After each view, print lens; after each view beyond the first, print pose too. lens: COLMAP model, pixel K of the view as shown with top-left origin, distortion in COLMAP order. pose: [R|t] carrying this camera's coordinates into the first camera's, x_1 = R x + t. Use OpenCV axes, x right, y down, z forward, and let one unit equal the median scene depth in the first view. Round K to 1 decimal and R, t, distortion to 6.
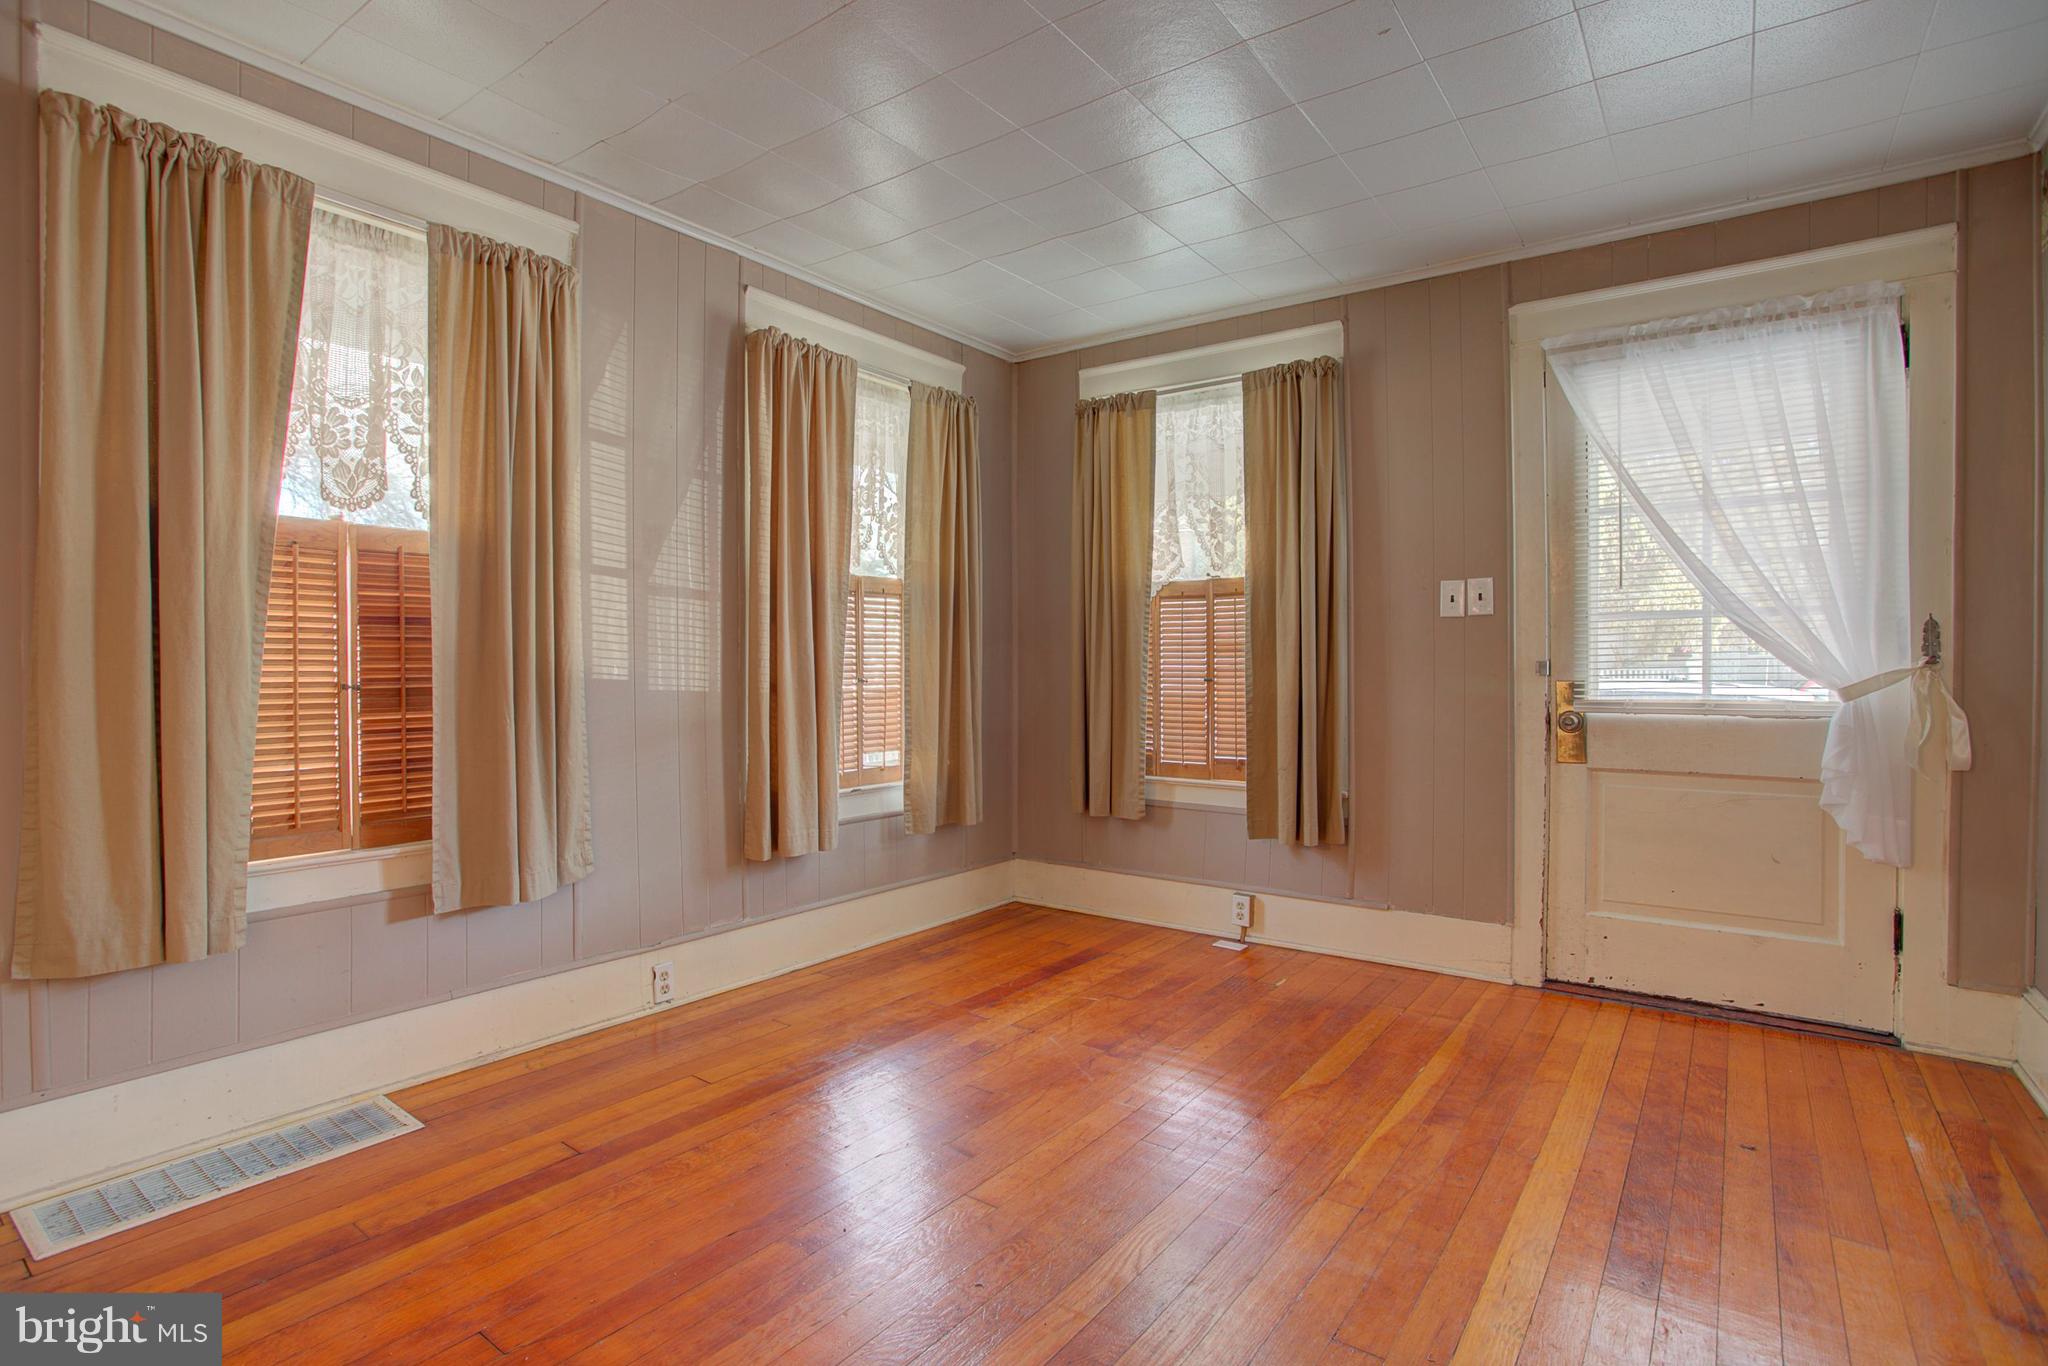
lens RADIAL K [[1022.9, 0, 1018.7], [0, 1022.9, 670.5], [0, 0, 1]] dist [-0.074440, 0.035133]
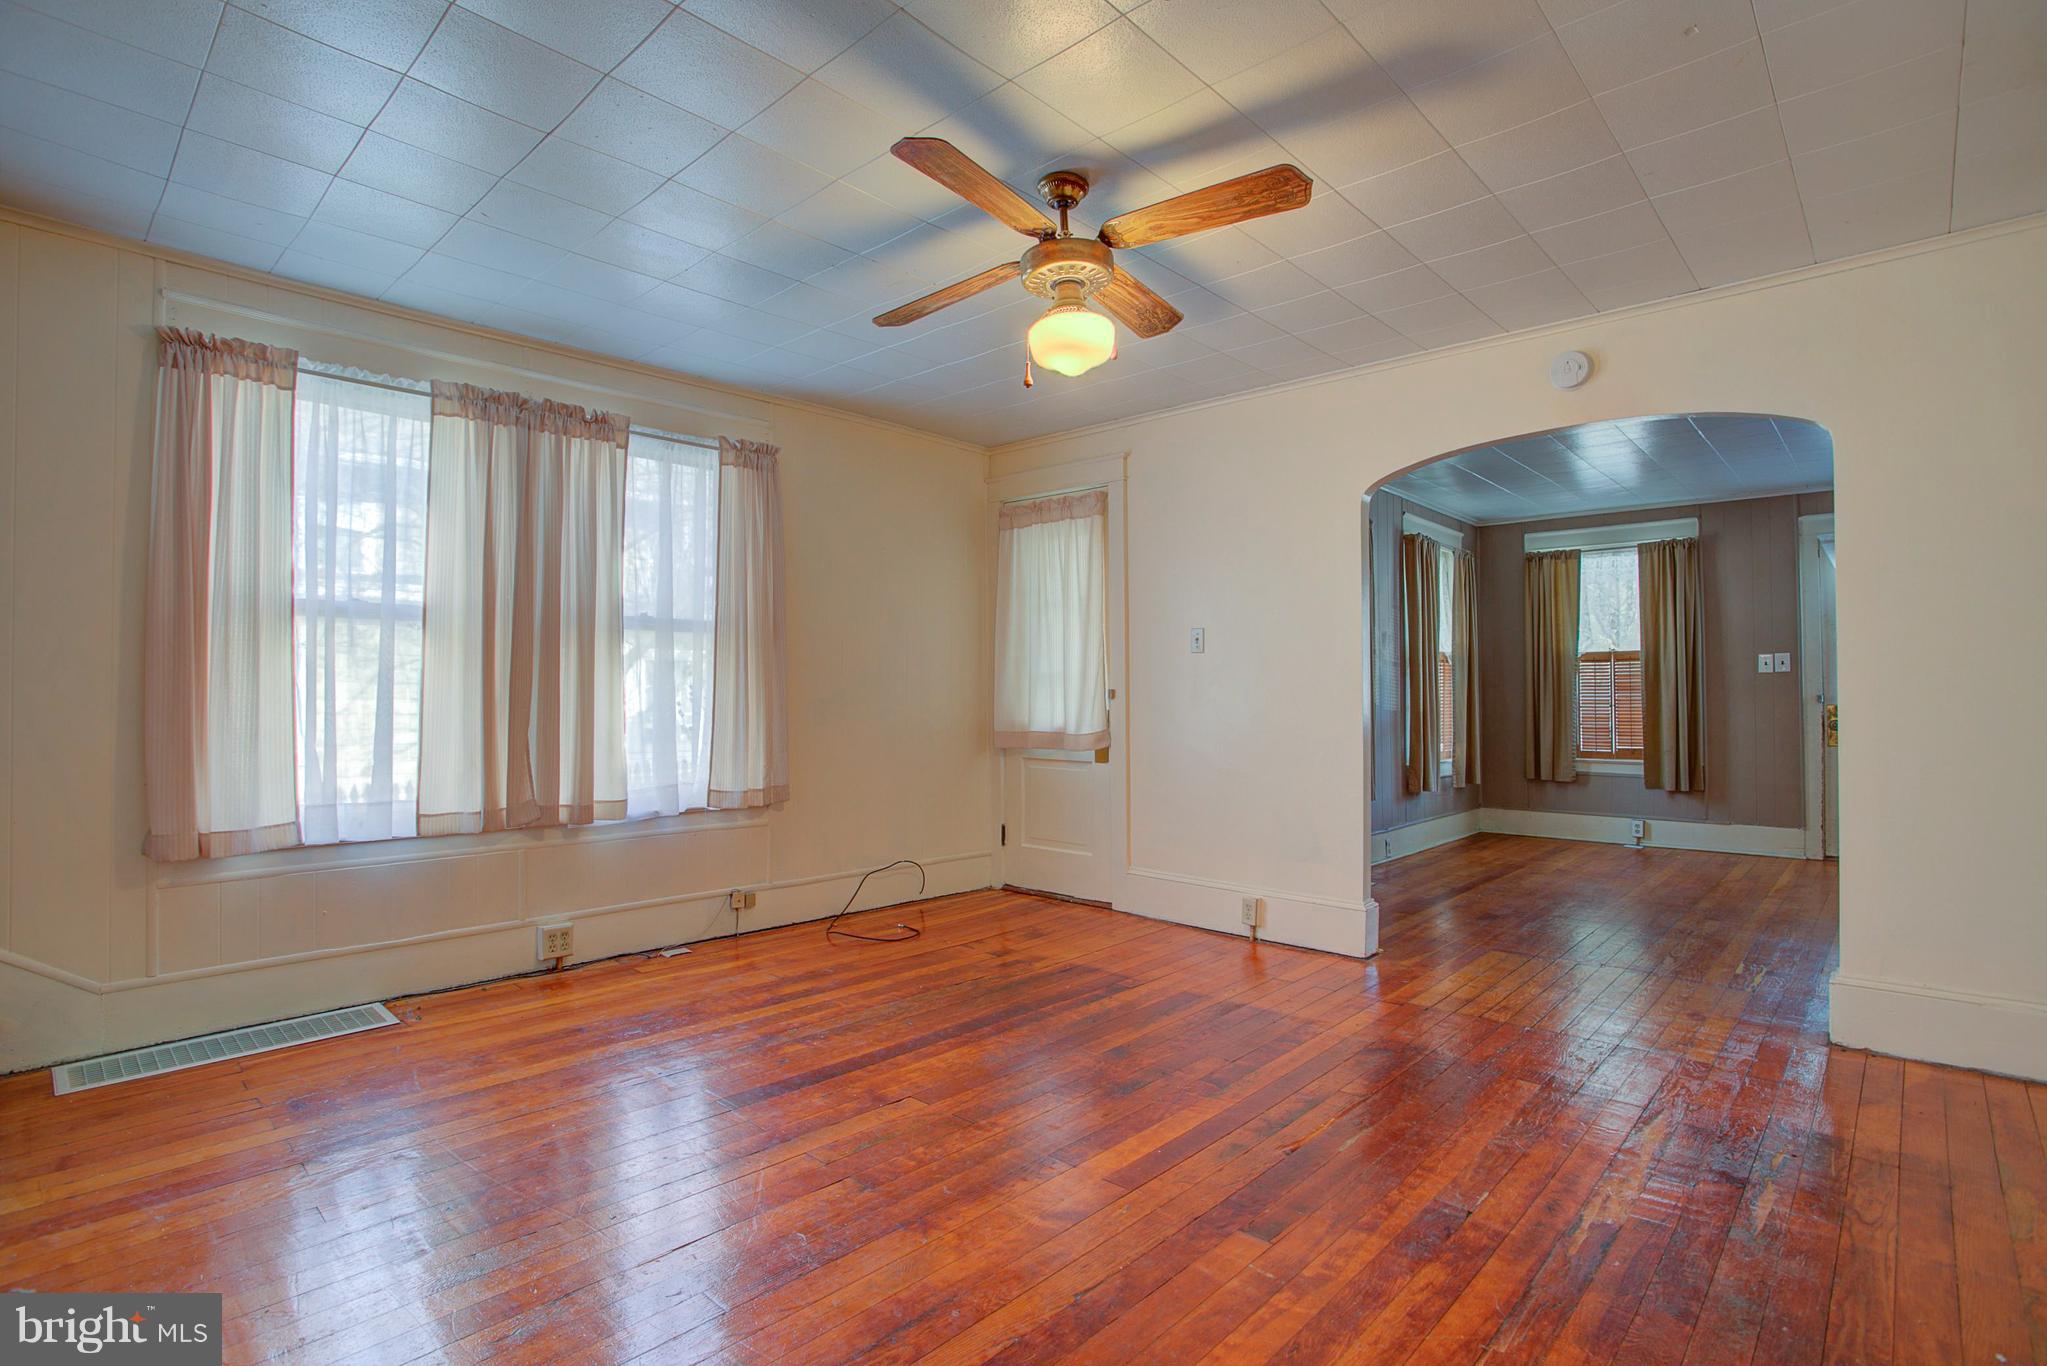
lens RADIAL K [[996.2, 0, 1012.9], [0, 996.2, 683.8], [0, 0, 1]] dist [-0.065343, 0.027422]
pose [[0.993238, -0.002831, -0.116064, -0.883843], [0.000477, 0.999794, -0.020303, 0.006335], [0.116098, 0.020110, 0.993034, -1.133672]]
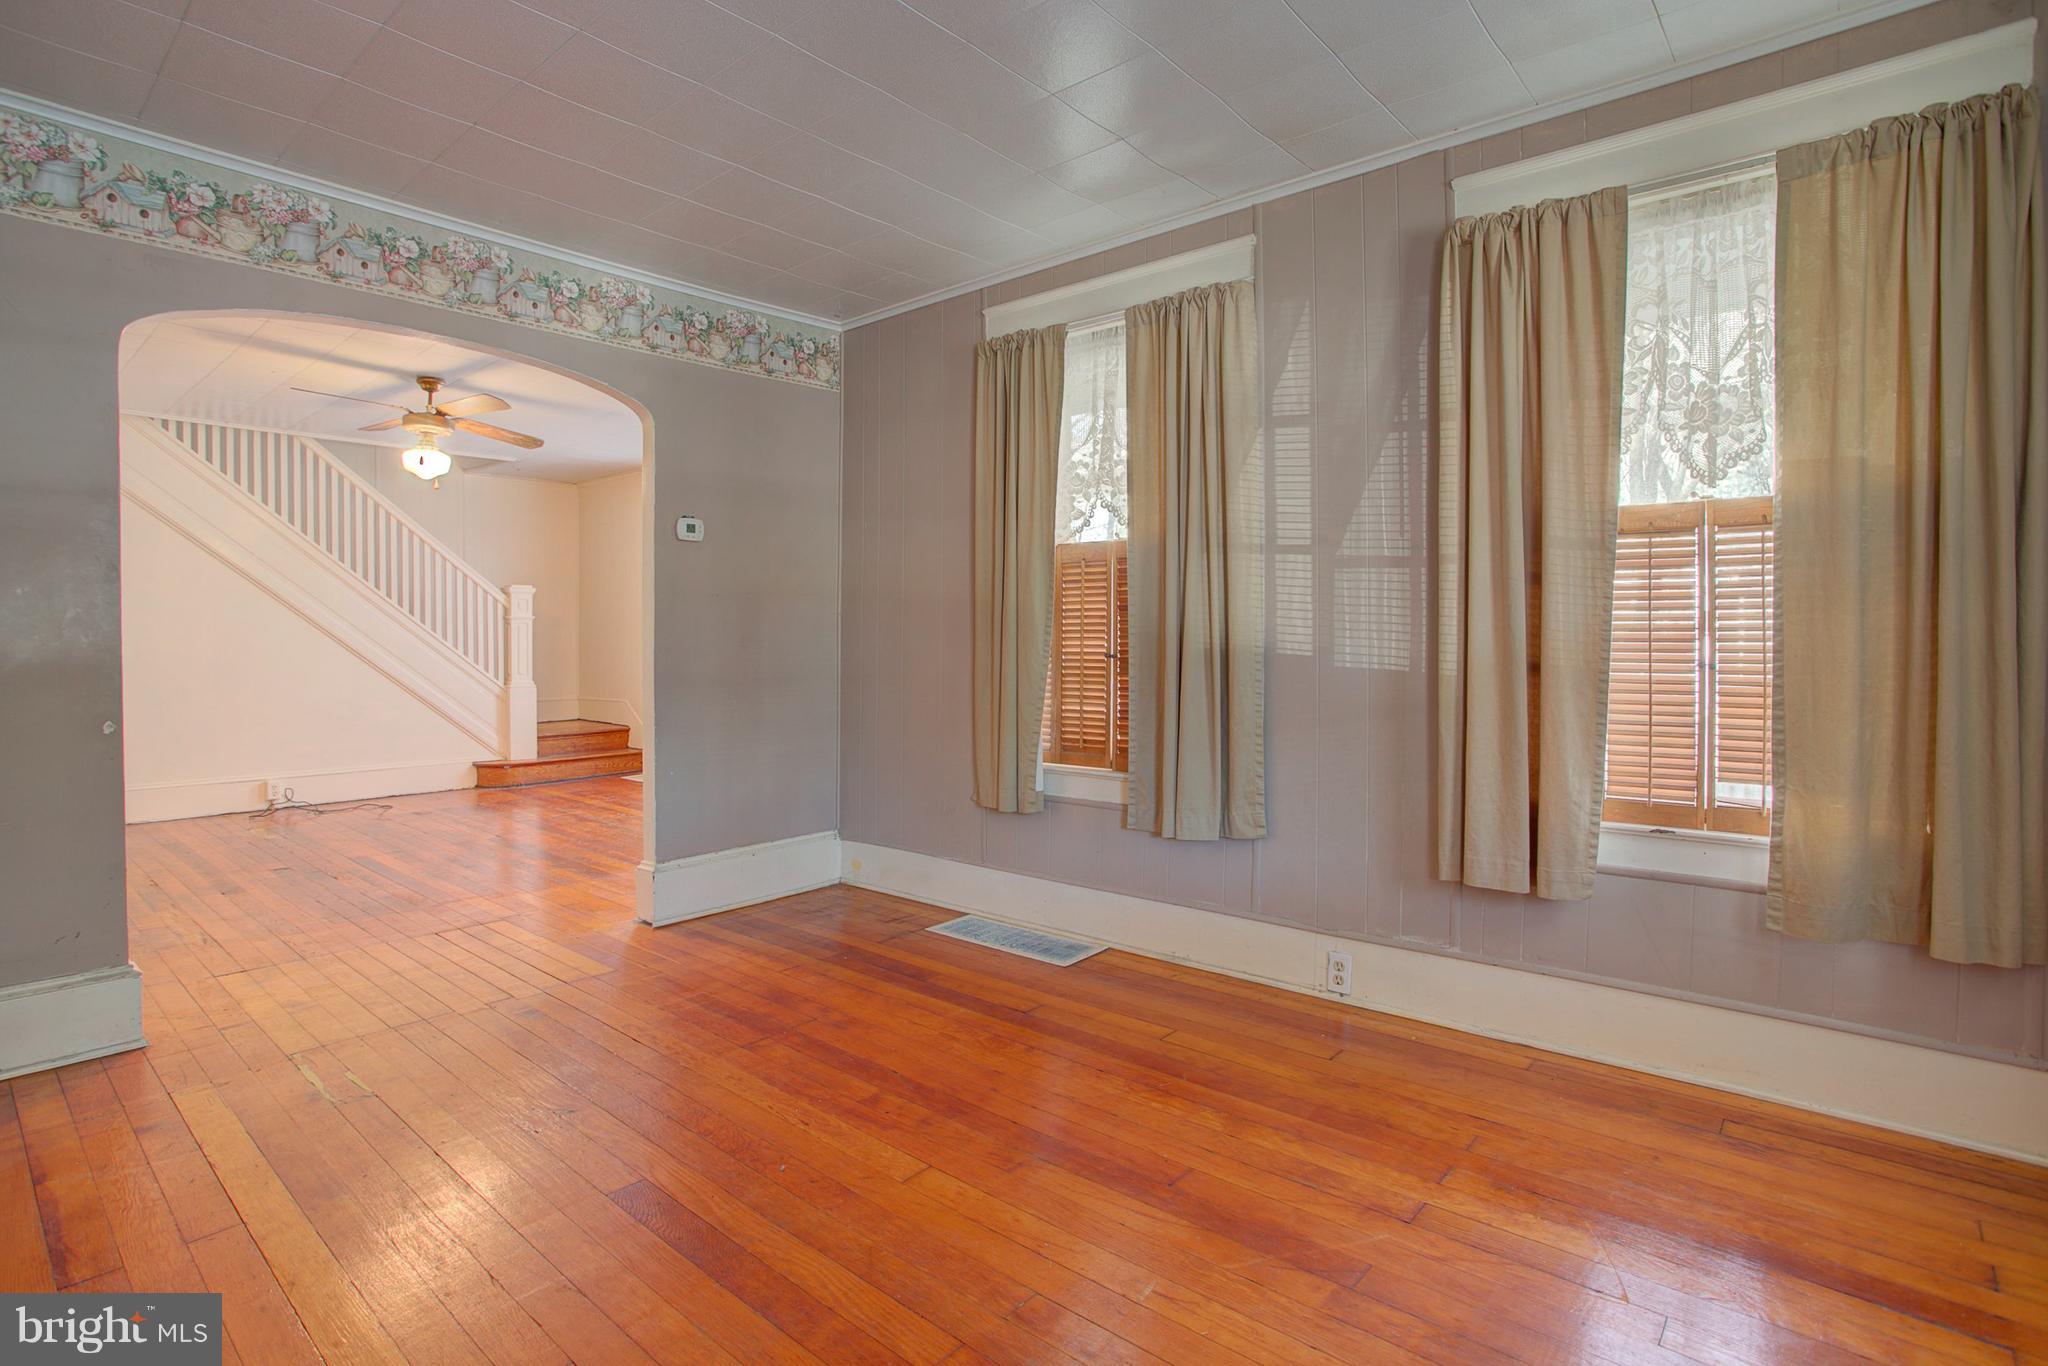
lens RADIAL K [[977.1, 0, 1026.9], [0, 977.1, 664.6], [0, 0, 1]] dist [-0.040242, 0.000325]
pose [[-0.060087, 0.016123, -0.998063, 0.574584], [-0.012231, 0.999783, 0.016887, 0.005472], [0.998118, 0.013222, -0.059877, 0.752197]]
